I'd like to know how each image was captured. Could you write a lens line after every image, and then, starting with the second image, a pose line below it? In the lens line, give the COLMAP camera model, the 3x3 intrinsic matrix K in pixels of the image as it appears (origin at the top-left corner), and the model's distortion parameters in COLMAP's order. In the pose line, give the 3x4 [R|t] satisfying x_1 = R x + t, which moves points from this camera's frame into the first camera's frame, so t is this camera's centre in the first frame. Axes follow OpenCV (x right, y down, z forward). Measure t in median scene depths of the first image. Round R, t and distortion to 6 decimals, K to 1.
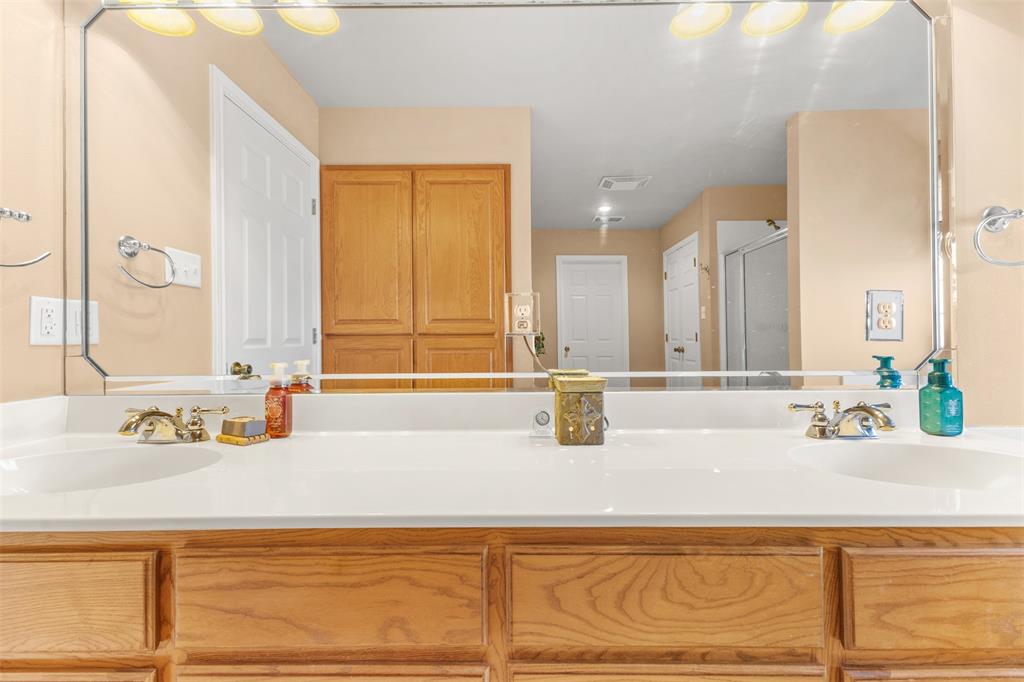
lens RADIAL K [[443.2, 0, 511.5], [0, 443.2, 331.4], [0, 0, 1]] dist [0.003881, -0.000003]
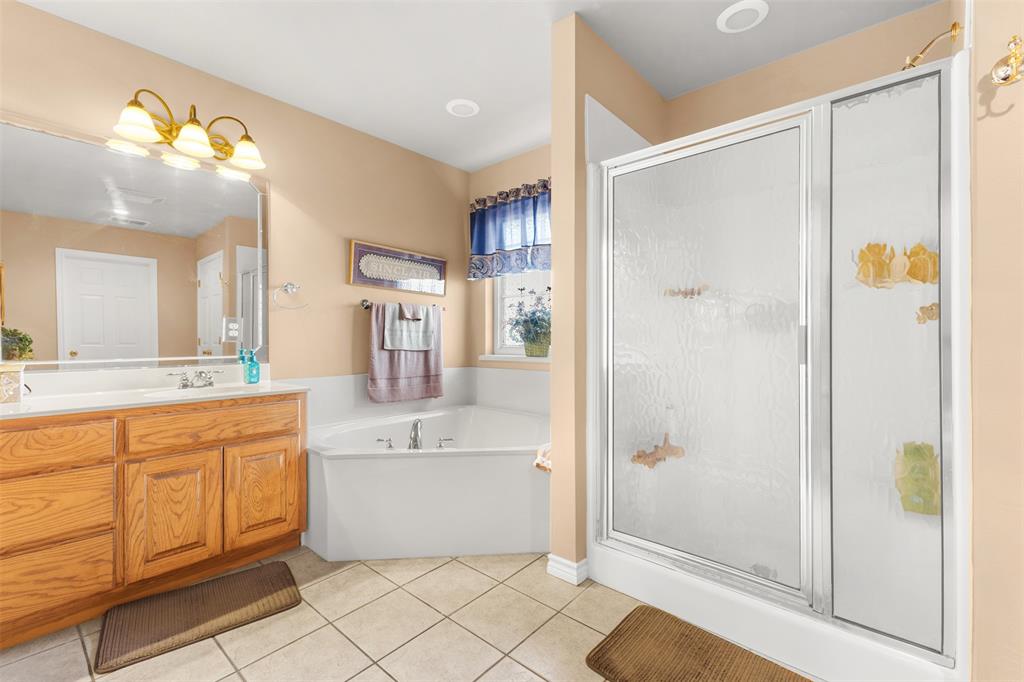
lens RADIAL K [[443.2, 0, 511.5], [0, 443.2, 331.4], [0, 0, 1]] dist [0.003881, -0.000003]
pose [[0.649253, 0.017539, 0.760370, 0.097262], [-0.009933, 0.999844, -0.014582, -0.006821], [-0.760507, 0.001915, 0.649326, -1.174466]]
